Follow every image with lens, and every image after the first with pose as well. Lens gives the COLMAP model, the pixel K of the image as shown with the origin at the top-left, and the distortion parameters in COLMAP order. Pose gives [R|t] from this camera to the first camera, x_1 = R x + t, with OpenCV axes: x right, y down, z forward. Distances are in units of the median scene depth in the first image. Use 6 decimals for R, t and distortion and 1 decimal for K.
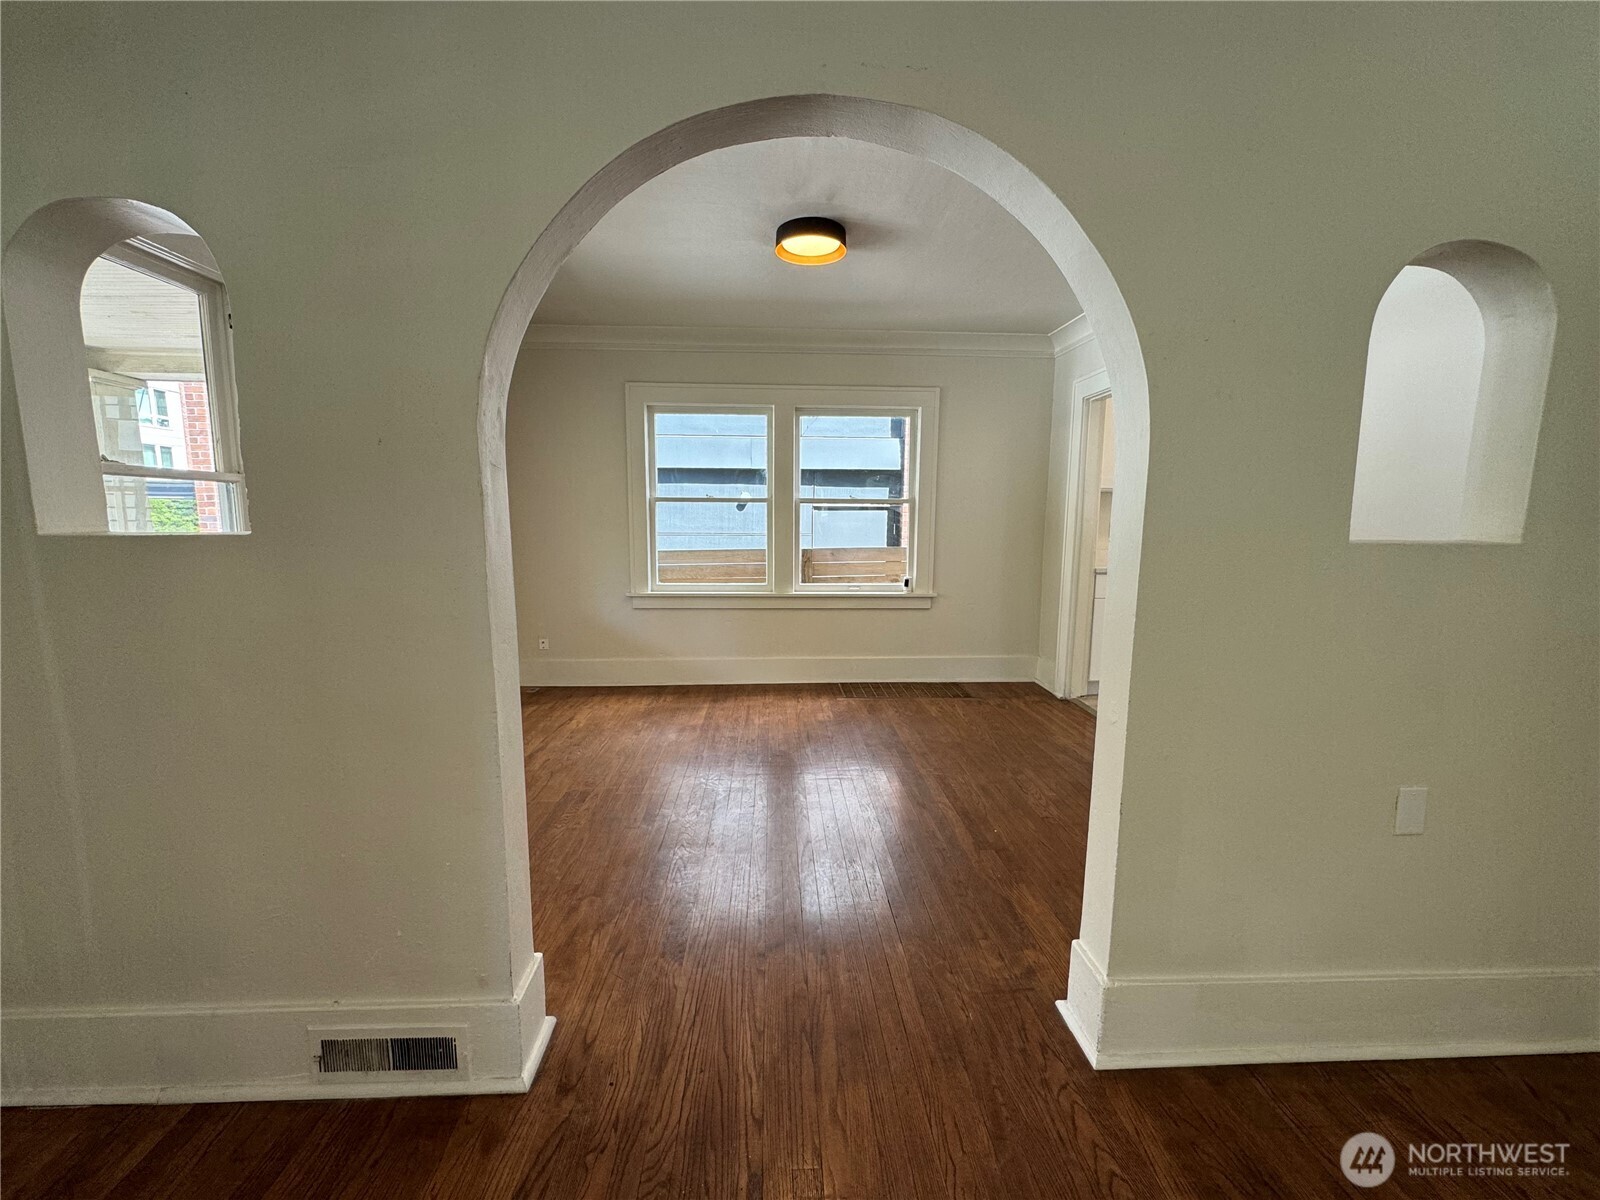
lens RADIAL K [[659.7, 0, 793.0], [0, 659.7, 602.2], [0, 0, 1]] dist [-0.004232, 0.000127]
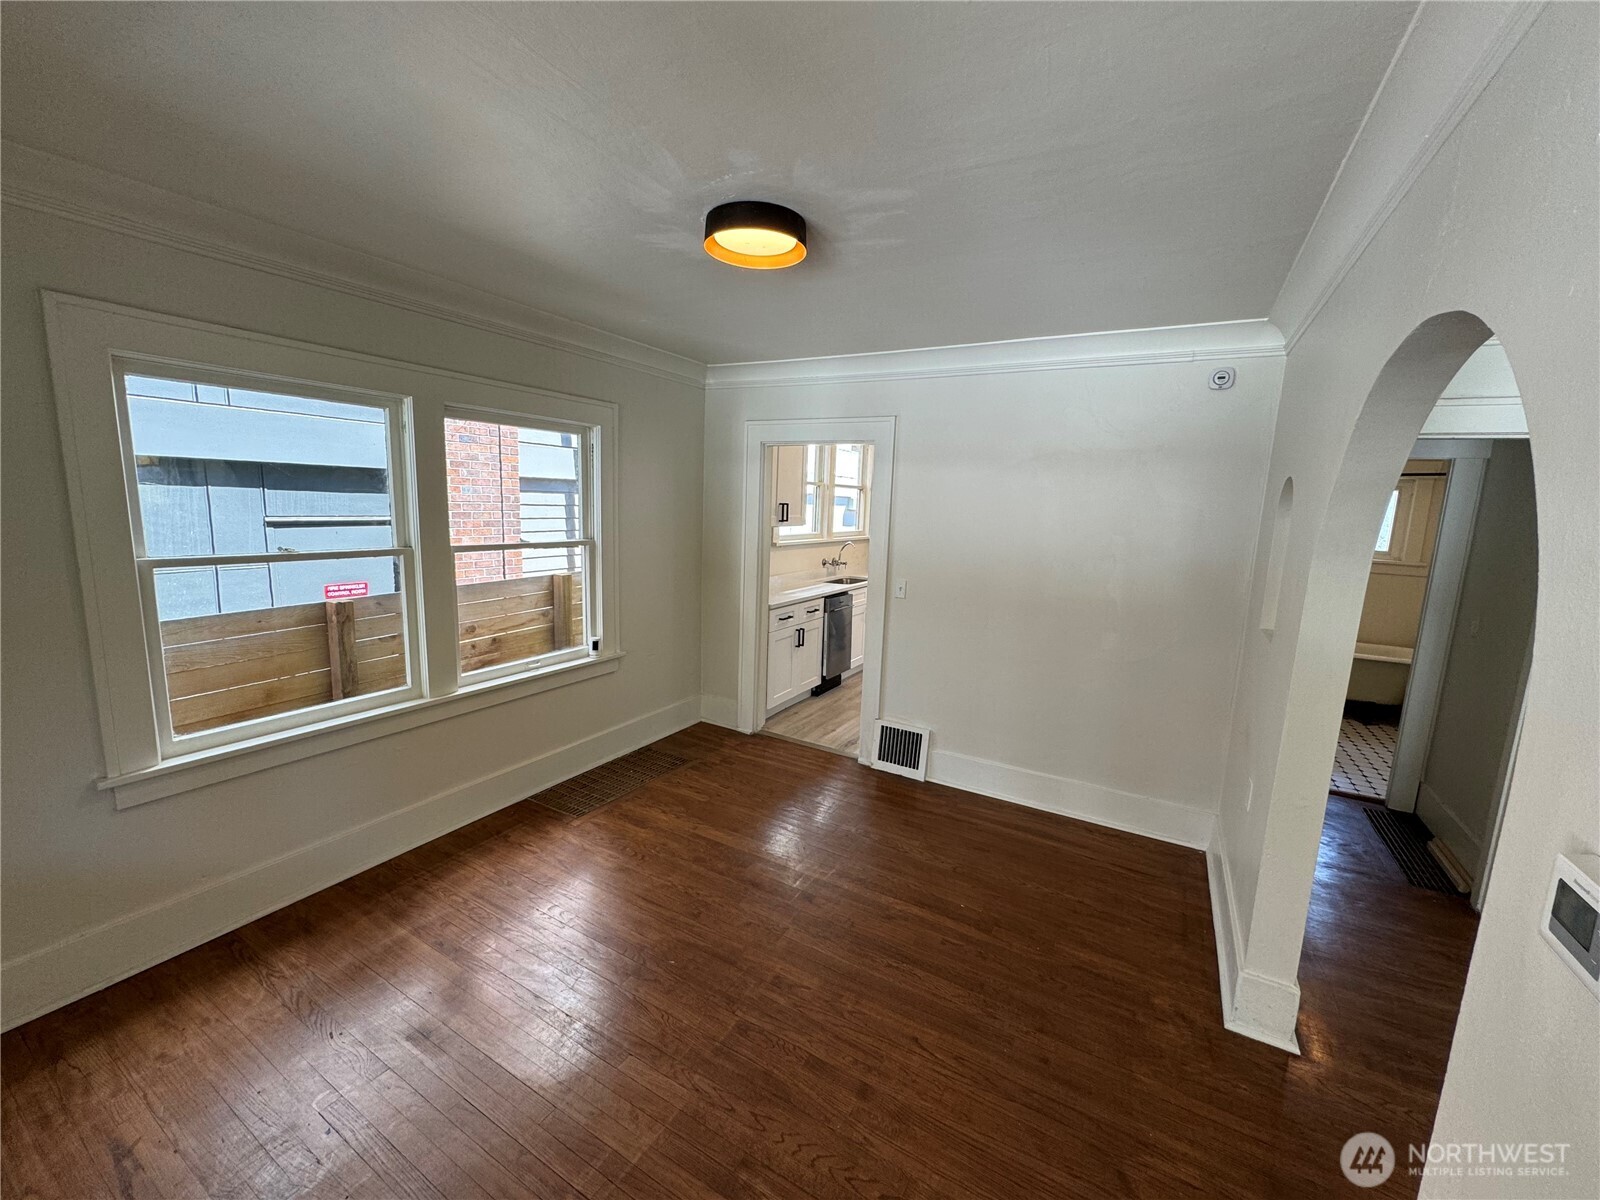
lens RADIAL K [[640.7, 0, 799.0], [0, 640.7, 604.3], [0, 0, 1]] dist [-0.002332, 0.000132]
pose [[0.533063, -0.120812, 0.837406, -0.353404], [0.086726, 0.992342, 0.087958, -0.131538], [-0.841619, 0.025738, 0.539458, 0.394351]]
